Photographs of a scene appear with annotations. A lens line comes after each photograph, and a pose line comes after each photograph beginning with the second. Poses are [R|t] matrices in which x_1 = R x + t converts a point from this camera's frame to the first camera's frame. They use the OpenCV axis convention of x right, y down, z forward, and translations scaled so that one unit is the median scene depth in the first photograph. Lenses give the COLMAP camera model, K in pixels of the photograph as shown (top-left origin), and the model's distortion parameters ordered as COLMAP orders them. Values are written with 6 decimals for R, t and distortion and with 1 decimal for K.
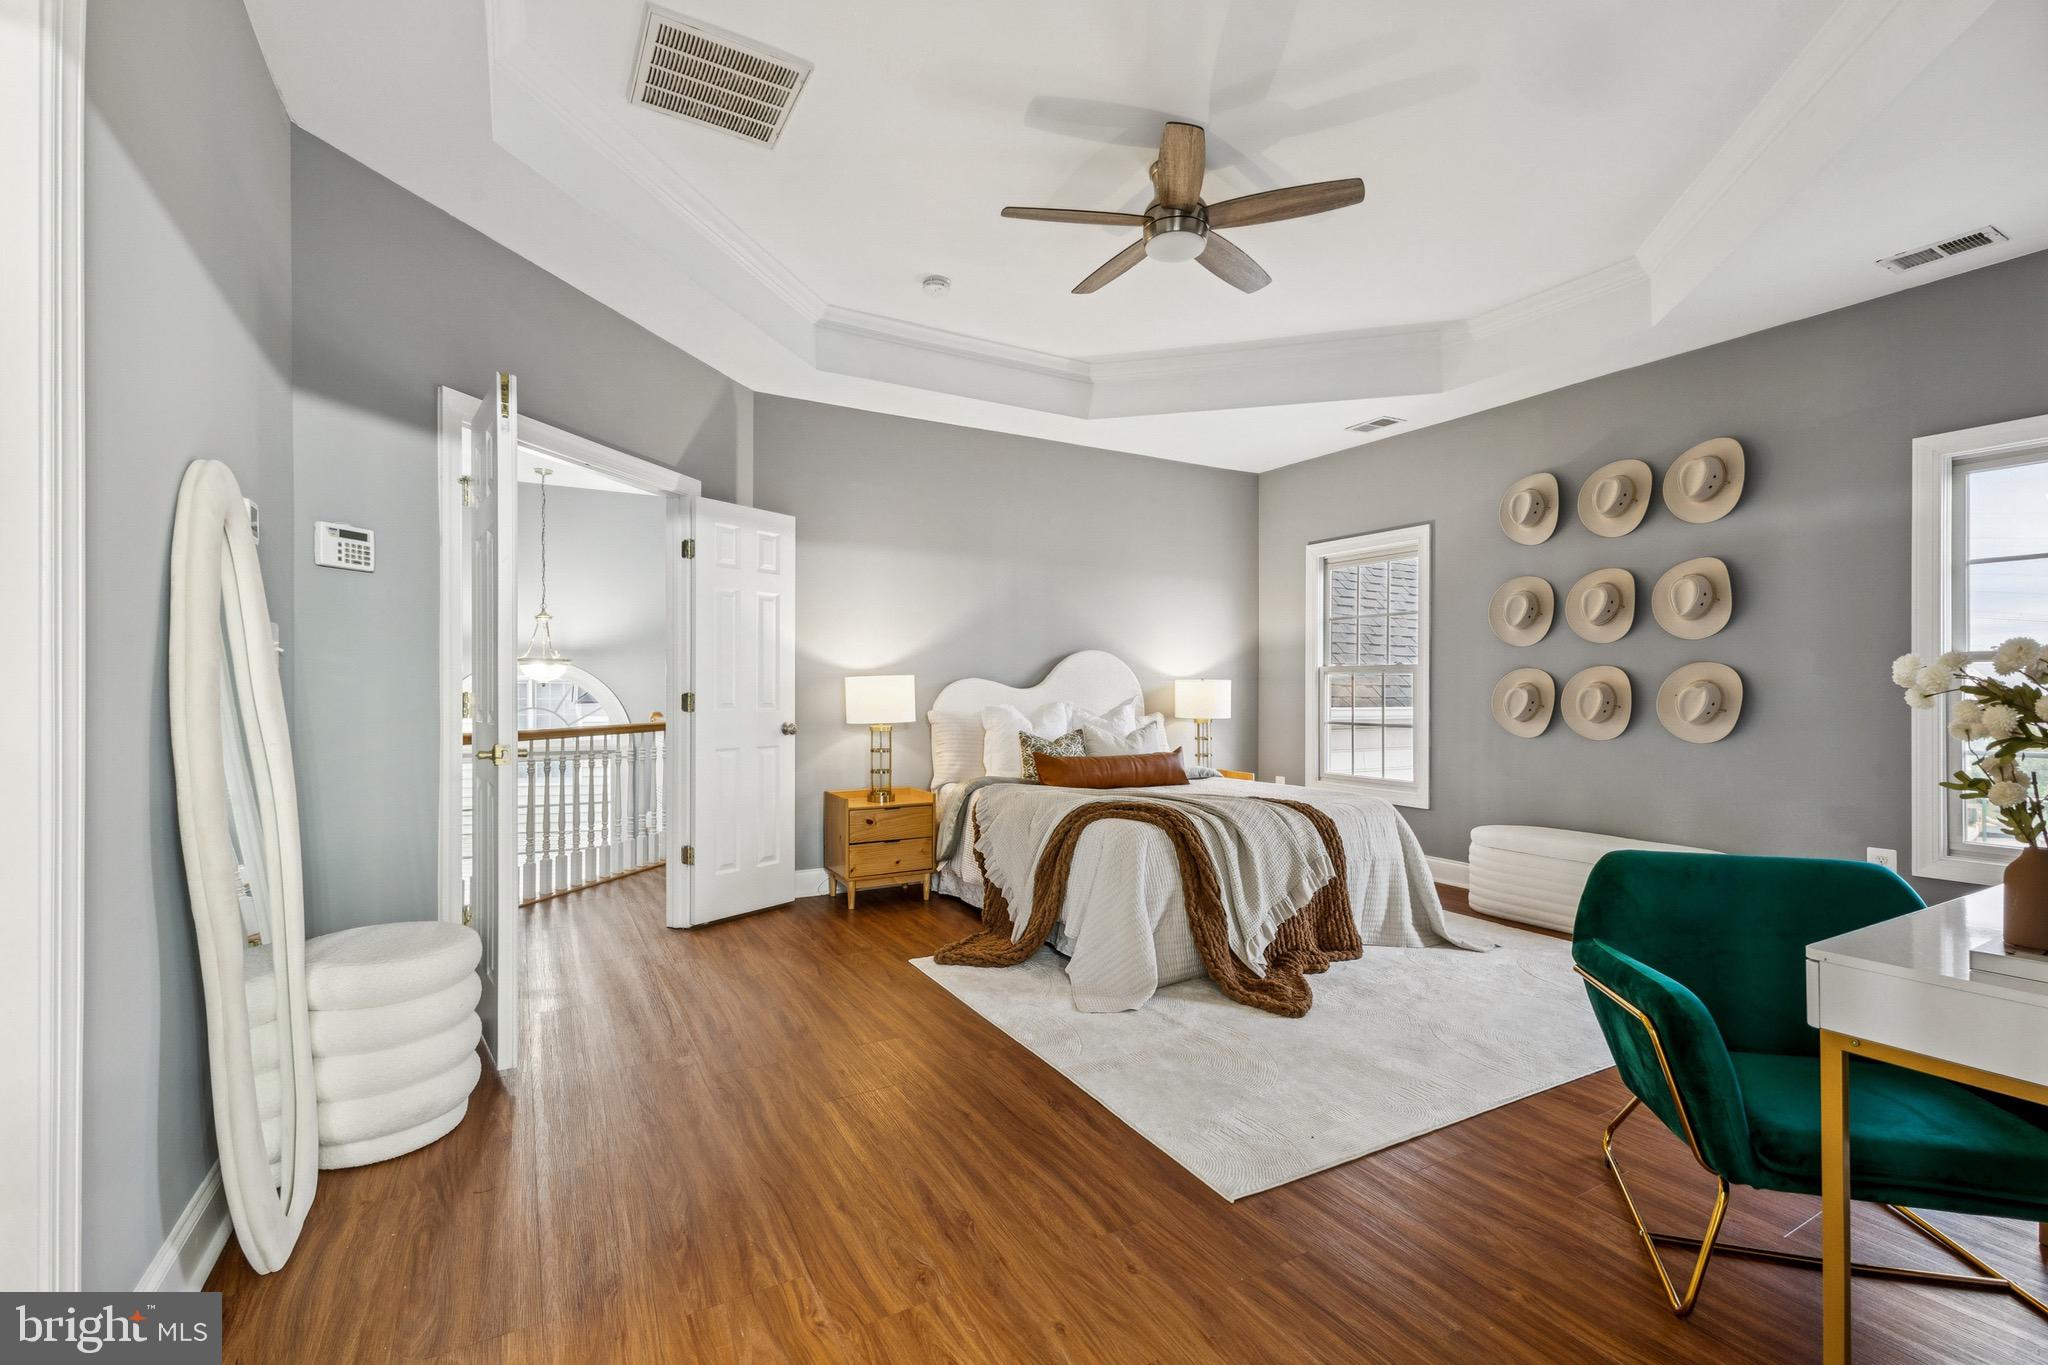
lens RADIAL K [[892.4, 0, 1058.1], [0, 892.4, 682.5], [0, 0, 1]] dist [0.013019, -0.004448]
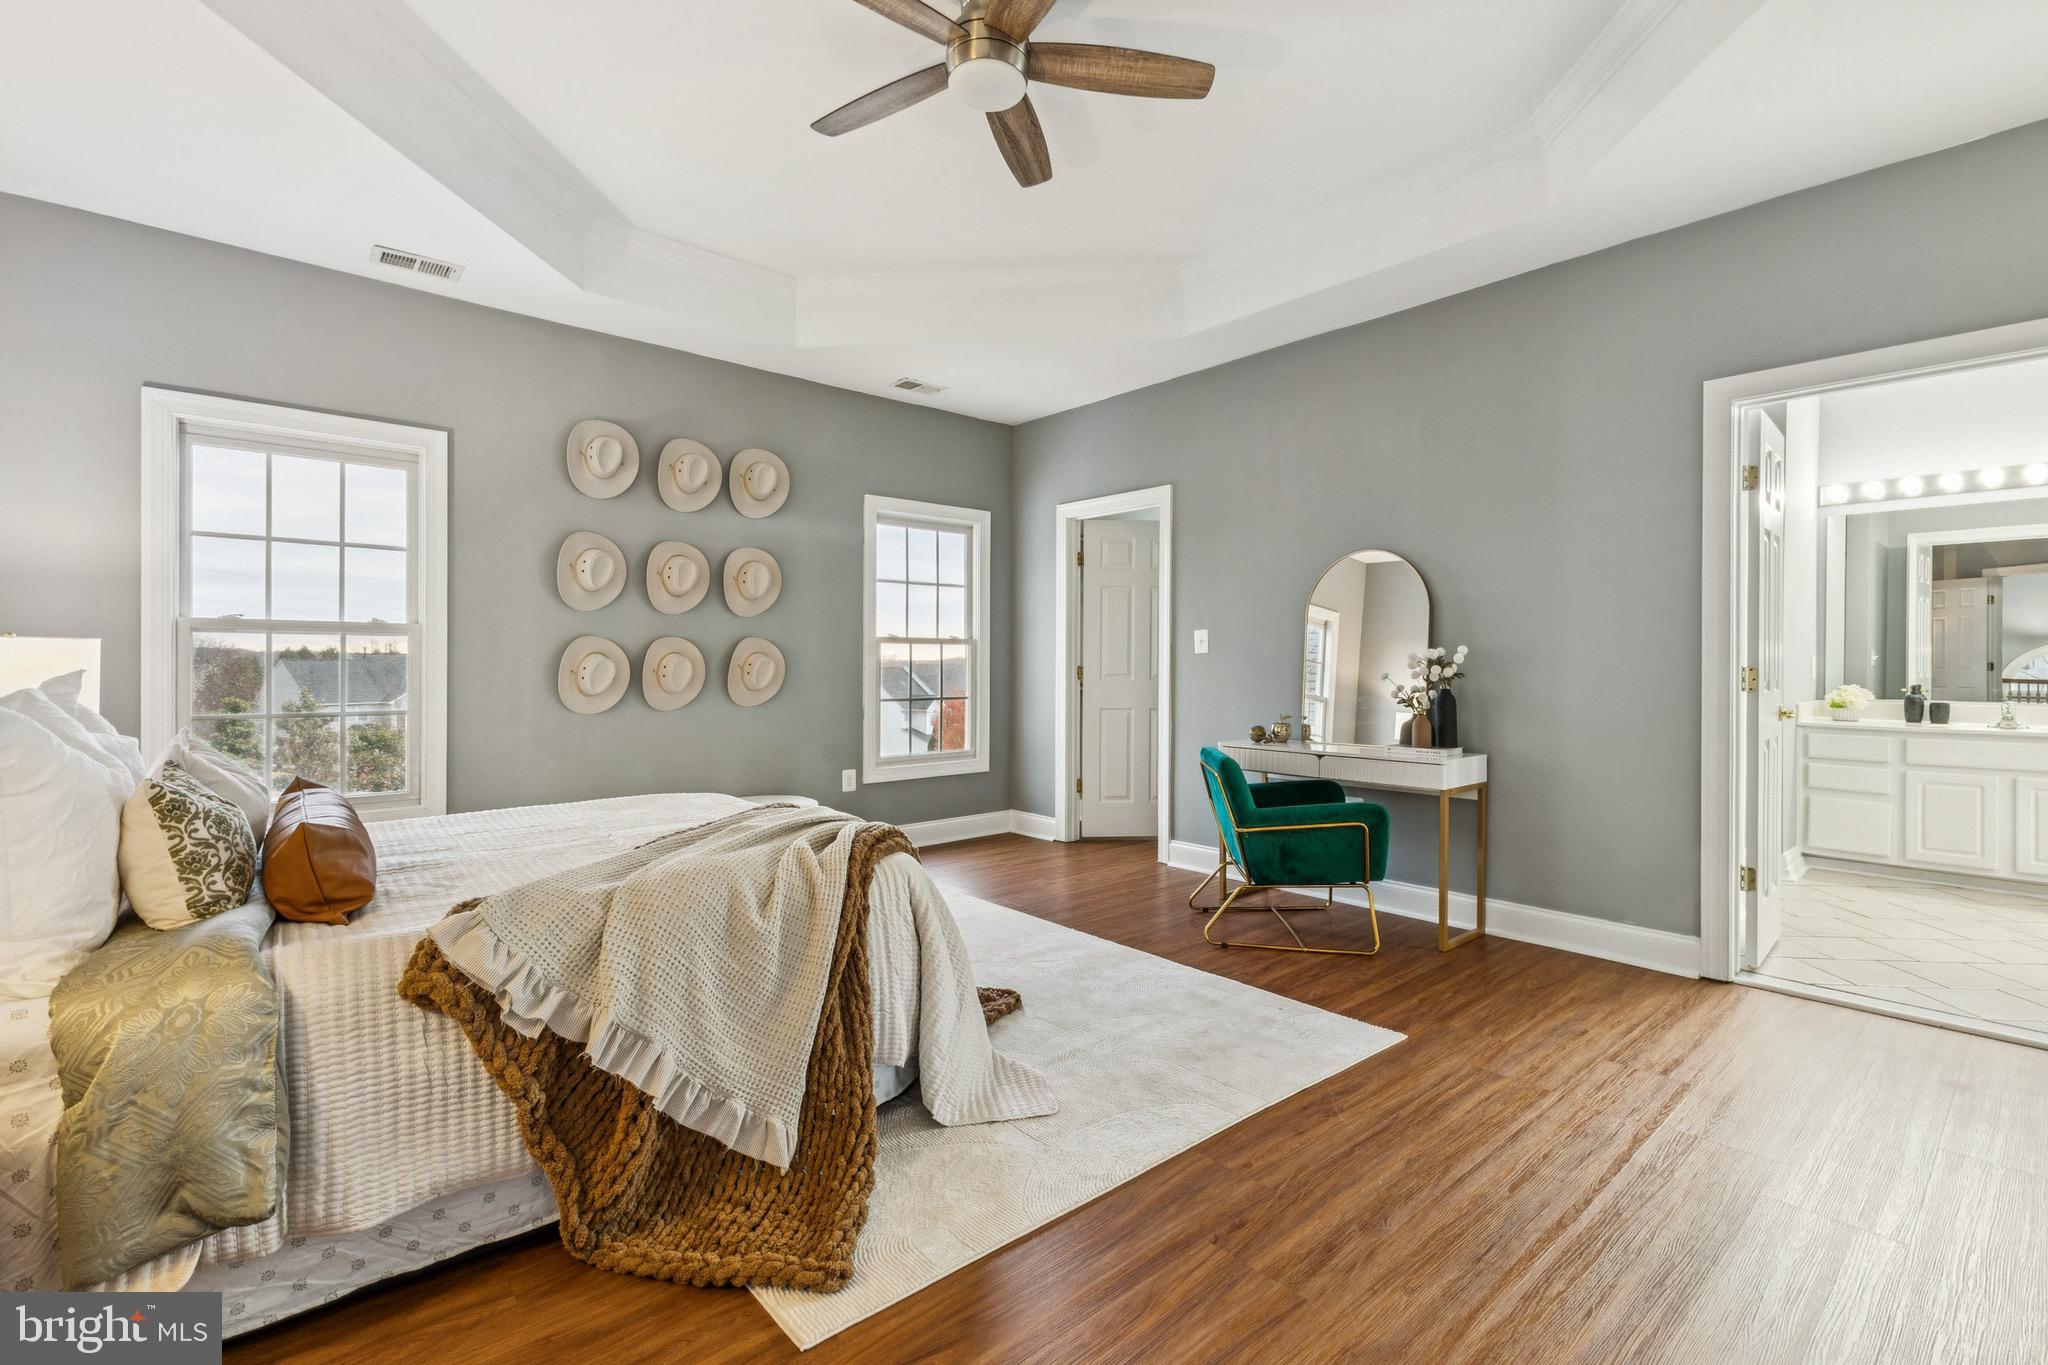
lens RADIAL K [[892.4, 0, 1024.8], [0, 892.4, 677.2], [0, 0, 1]] dist [0.013019, -0.004448]
pose [[-0.157832, -0.021664, 0.987228, -0.426670], [-0.013459, 0.999714, 0.019786, 0.001994], [-0.987374, -0.010164, -0.158079, 0.723635]]
